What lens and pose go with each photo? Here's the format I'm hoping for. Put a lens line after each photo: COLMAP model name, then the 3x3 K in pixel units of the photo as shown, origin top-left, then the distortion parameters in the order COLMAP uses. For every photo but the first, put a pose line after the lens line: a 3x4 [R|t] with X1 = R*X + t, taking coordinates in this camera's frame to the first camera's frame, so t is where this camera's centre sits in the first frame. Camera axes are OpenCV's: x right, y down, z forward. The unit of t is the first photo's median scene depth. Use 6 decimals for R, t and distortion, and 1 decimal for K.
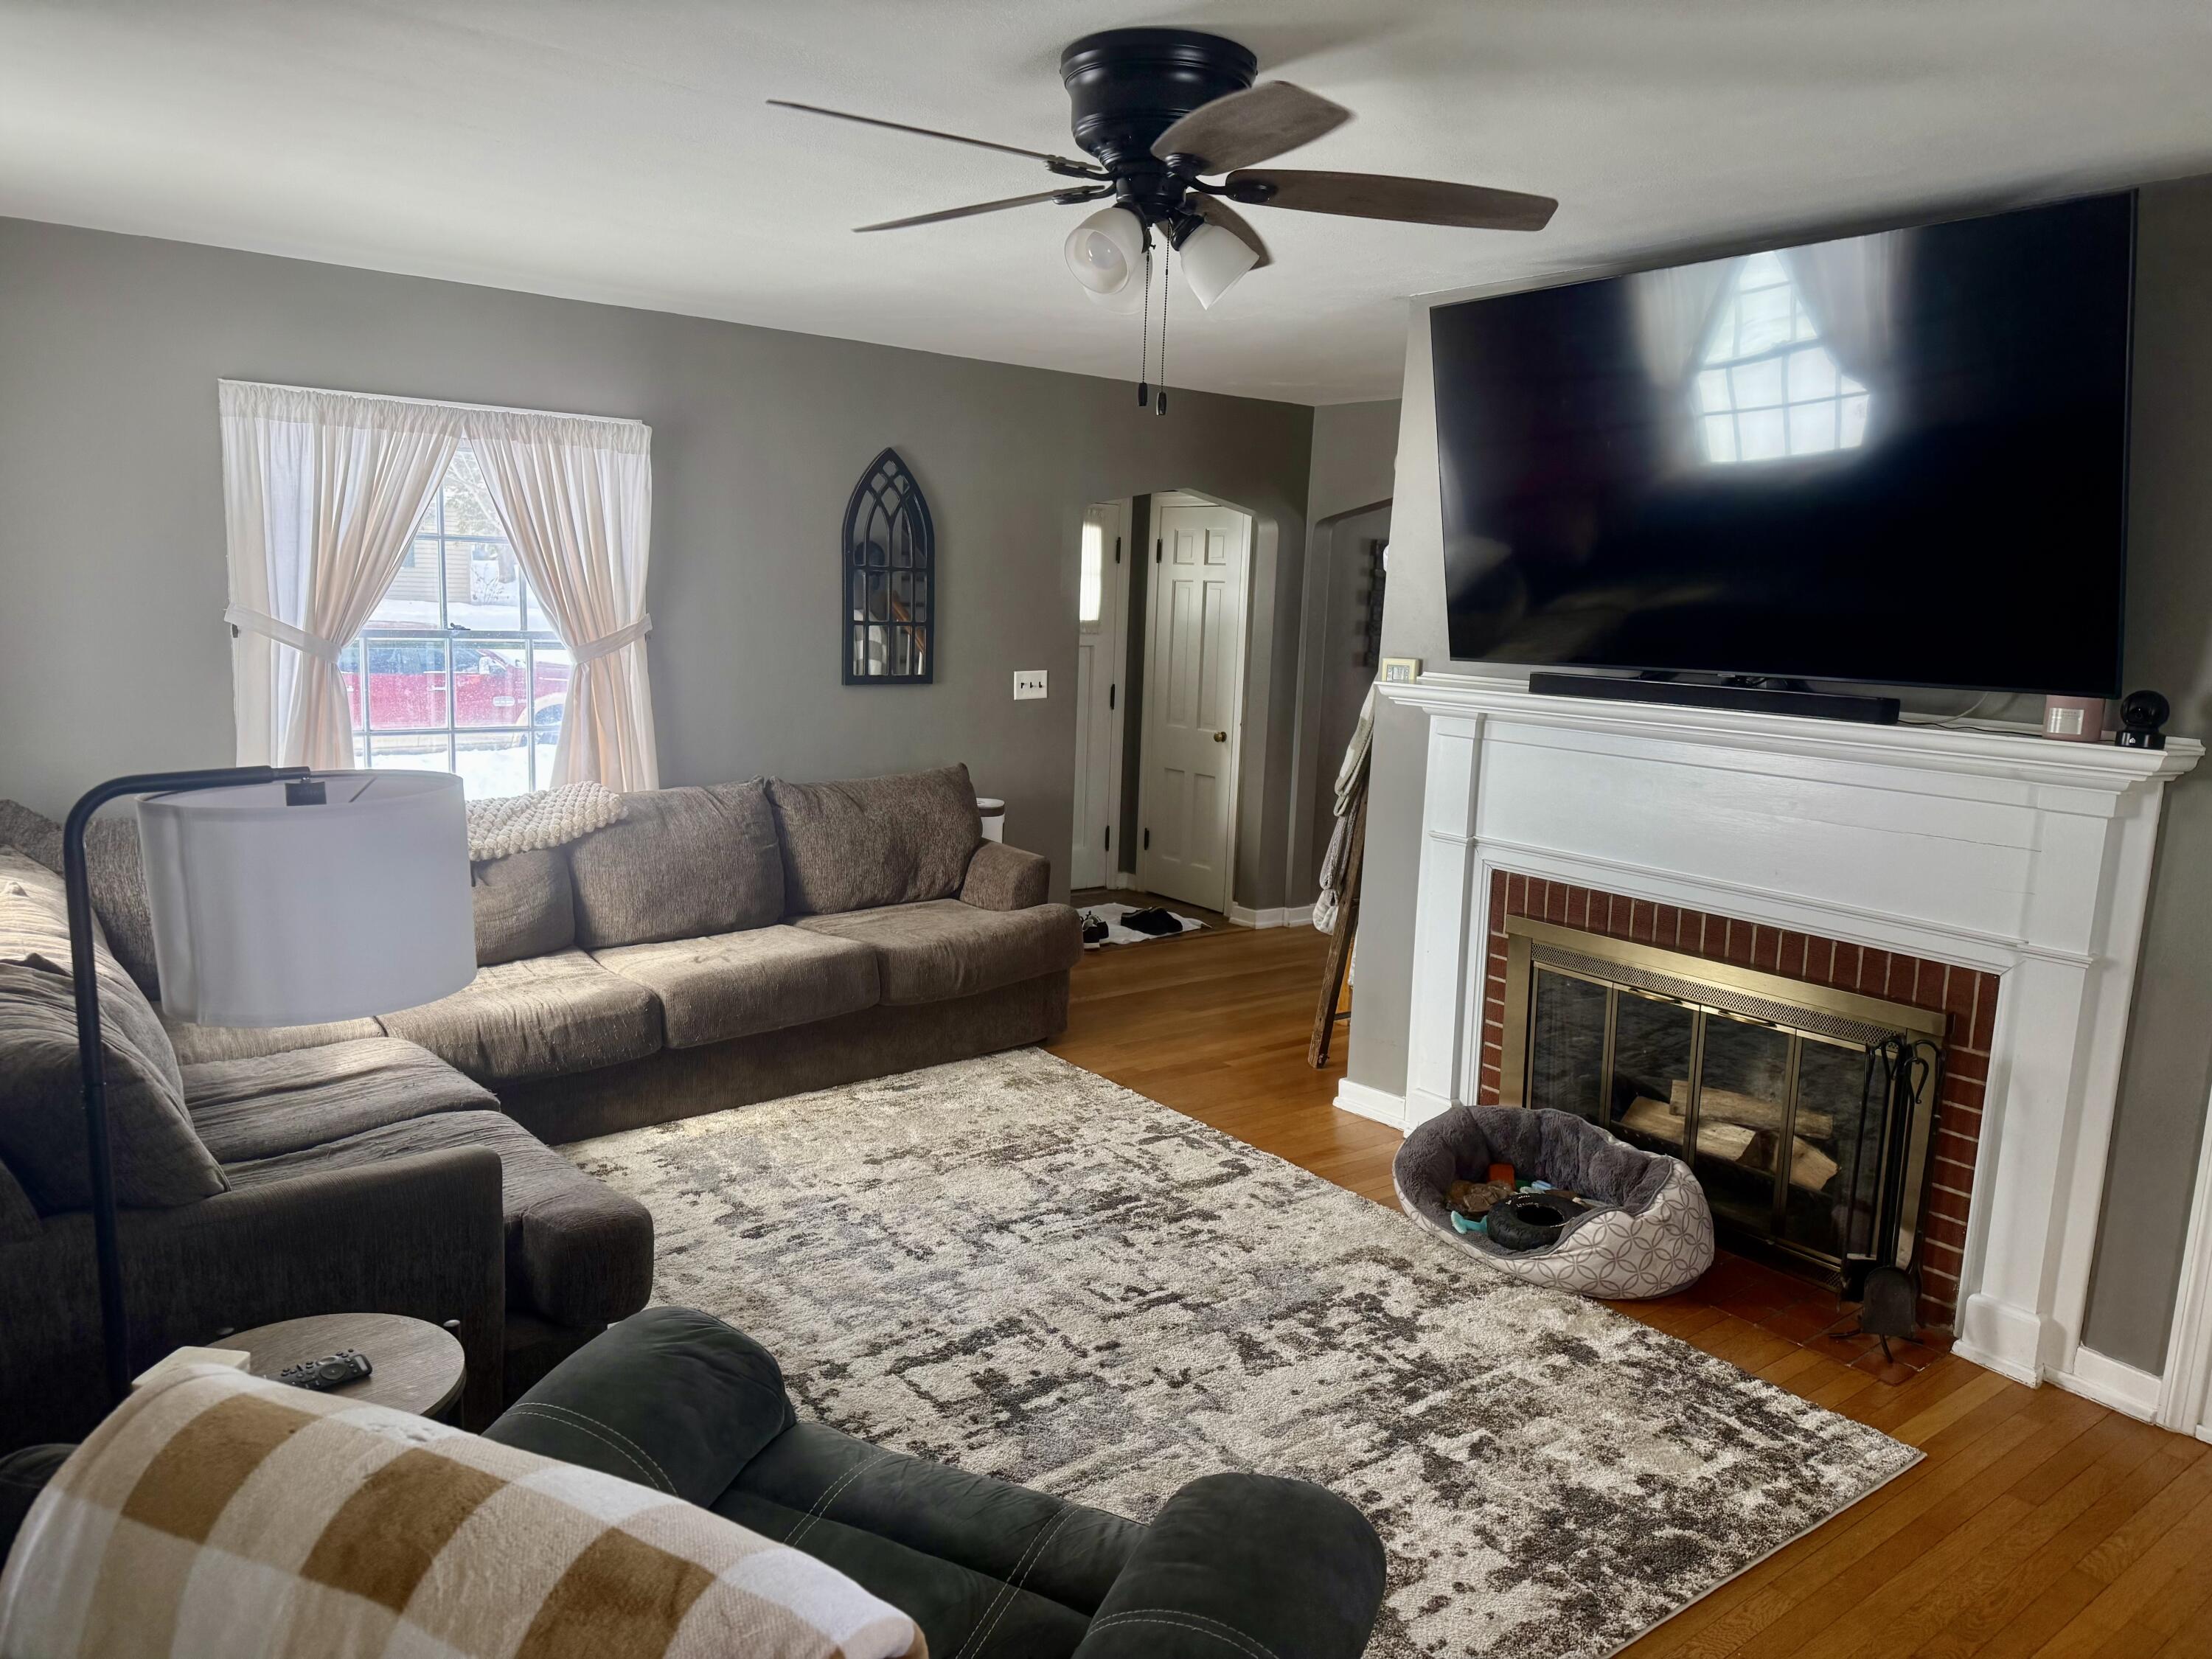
lens RADIAL K [[1548.3, 0, 1097.0], [0, 1548.3, 832.3], [0, 0, 1]] dist [0.196150, -0.375758]
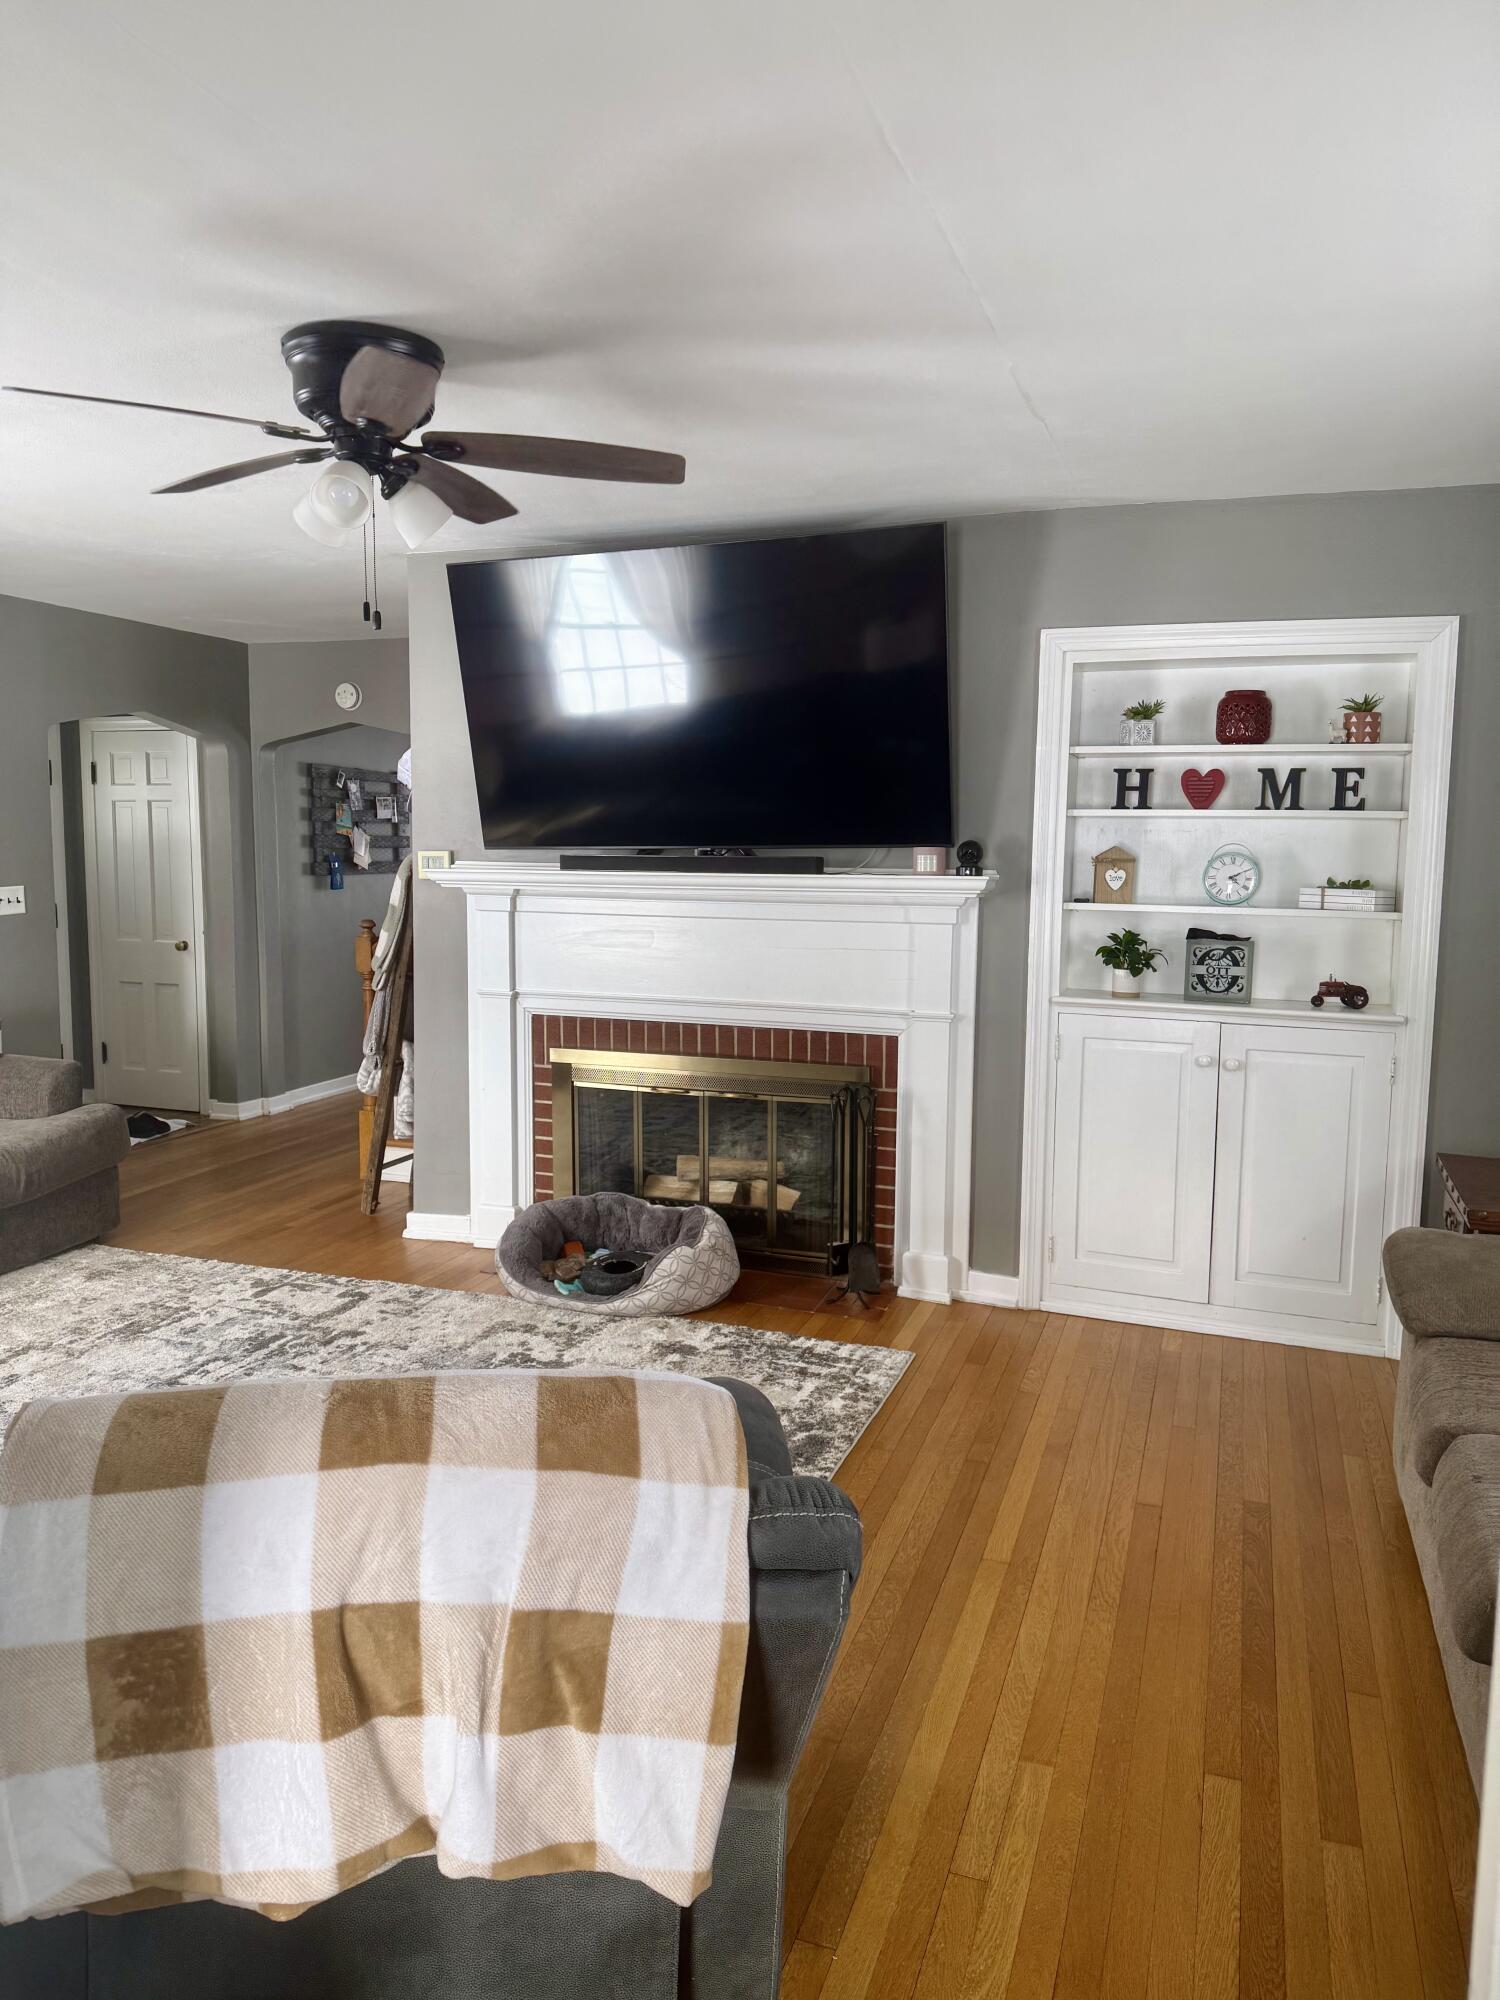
lens RADIAL K [[1399.9, 0, 743.9], [0, 1399.9, 989.2], [0, 0, 1]] dist [0.196150, -0.375758]
pose [[0.844602, -0.088173, 0.528085, -0.213187], [0.109752, 0.993913, -0.009583, 0.035589], [-0.524025, 0.066052, 0.849138, -0.050107]]
